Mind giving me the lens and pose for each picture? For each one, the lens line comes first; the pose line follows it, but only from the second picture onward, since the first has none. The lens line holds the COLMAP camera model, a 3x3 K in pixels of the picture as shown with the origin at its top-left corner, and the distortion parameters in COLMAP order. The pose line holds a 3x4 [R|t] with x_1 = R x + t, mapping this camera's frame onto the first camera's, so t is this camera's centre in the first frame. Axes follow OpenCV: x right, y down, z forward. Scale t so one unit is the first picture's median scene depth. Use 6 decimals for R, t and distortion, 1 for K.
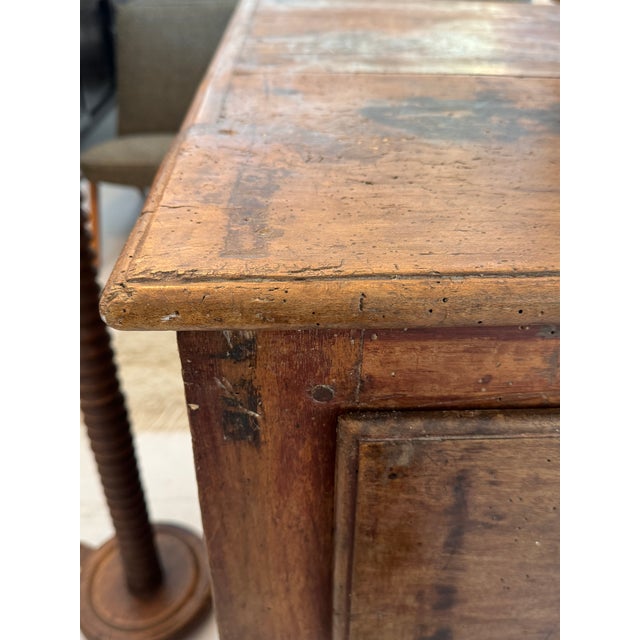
lens RADIAL K [[597.7, 0, 320.0], [0, 597.7, 320.0], [0, 0, 1]] dist [0.179882, -0.407710]
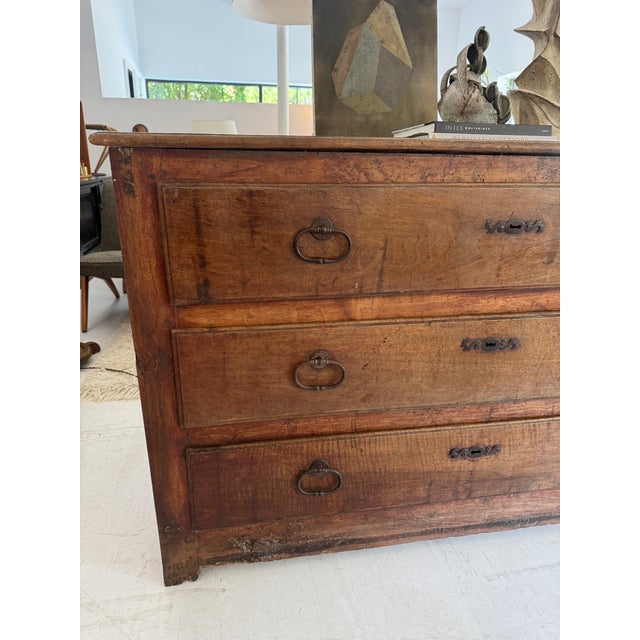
lens RADIAL K [[455.1, 0, 318.3], [0, 455.1, 322.3], [0, 0, 1]] dist [0.096537, -0.172875]
pose [[0.991309, -0.045253, 0.123524, 0.574473], [0.075109, 0.965579, -0.249031, 1.623411], [-0.108003, 0.256145, 0.960586, -1.438358]]
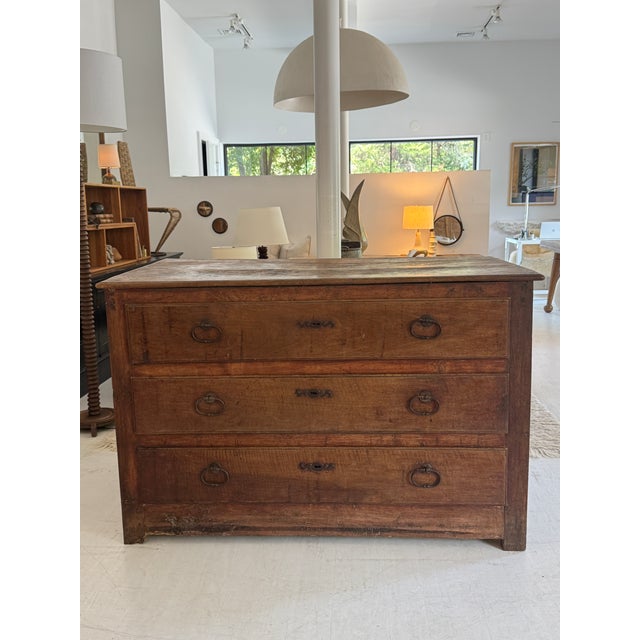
lens RADIAL K [[663.2, 0, 320.0], [0, 663.2, 320.0], [0, 0, 1]] dist [0.189160, -0.443624]
pose [[0.993840, -0.020241, -0.108957, 3.164604], [-0.026733, 0.910359, -0.412955, 3.526544], [0.107549, 0.413324, 0.904211, -5.875831]]
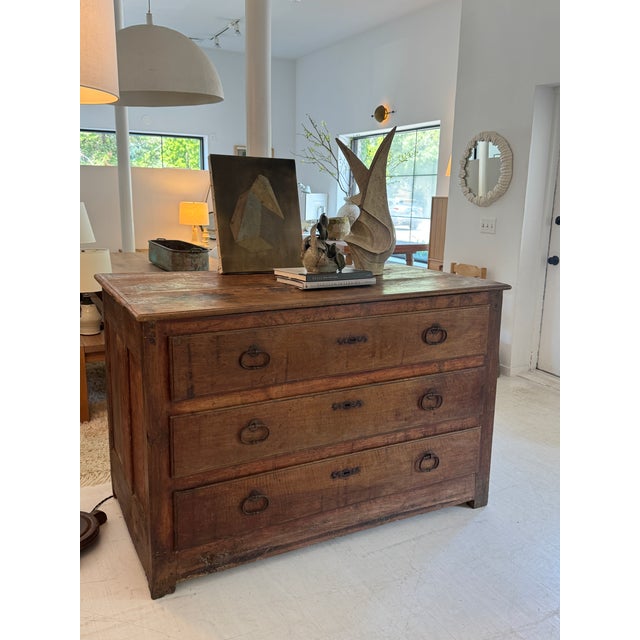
lens RADIAL K [[597.7, 0, 320.0], [0, 597.7, 320.0], [0, 0, 1]] dist [0.179882, -0.407710]
pose [[0.904628, -0.091410, 0.416283, -1.148397], [0.238456, 0.918102, -0.316588, 2.369273], [-0.353251, 0.385659, 0.852338, -5.062440]]
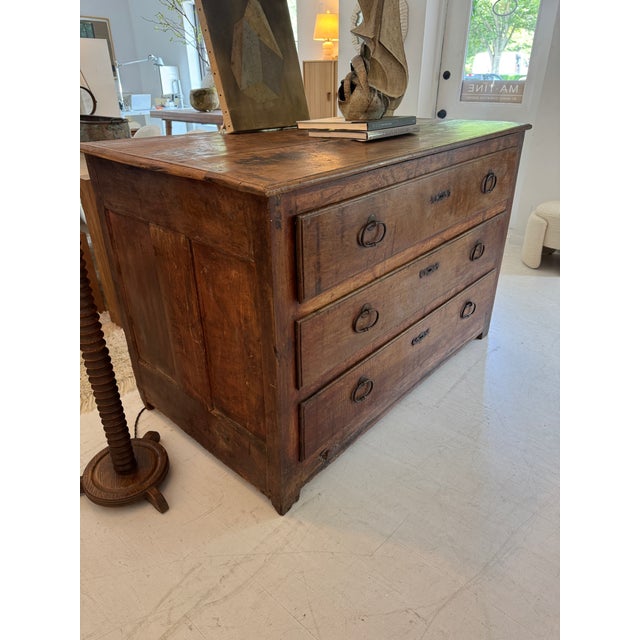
lens RADIAL K [[448.2, 0, 320.0], [0, 448.2, 320.0], [0, 0, 1]] dist [0.105021, -0.154971]
pose [[0.691001, -0.361165, 0.626161, -2.195479], [0.422094, 0.904815, 0.056088, 0.735578], [-0.586817, 0.225542, 0.777674, -1.561569]]
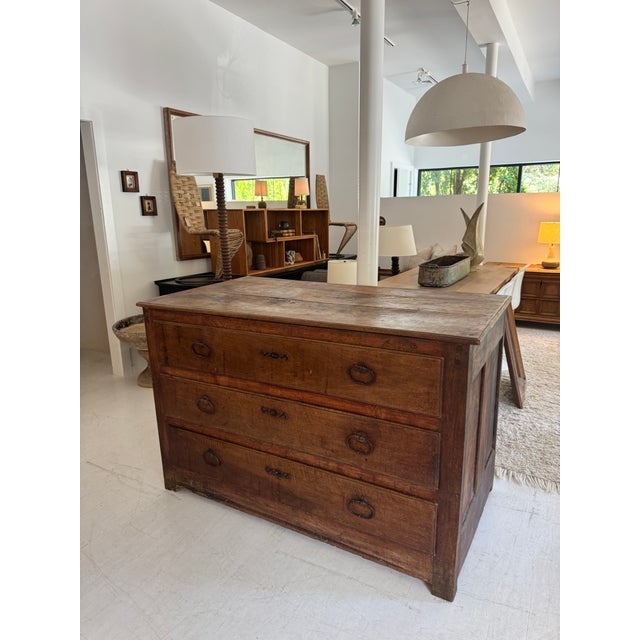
lens RADIAL K [[455.1, 0, 318.3], [0, 455.1, 322.3], [0, 0, 1]] dist [0.096537, -0.172875]
pose [[0.848738, 0.093527, -0.520478, 5.897555], [-0.271317, 0.921834, -0.276784, 1.473108], [0.453907, 0.376132, 0.807770, -3.633600]]
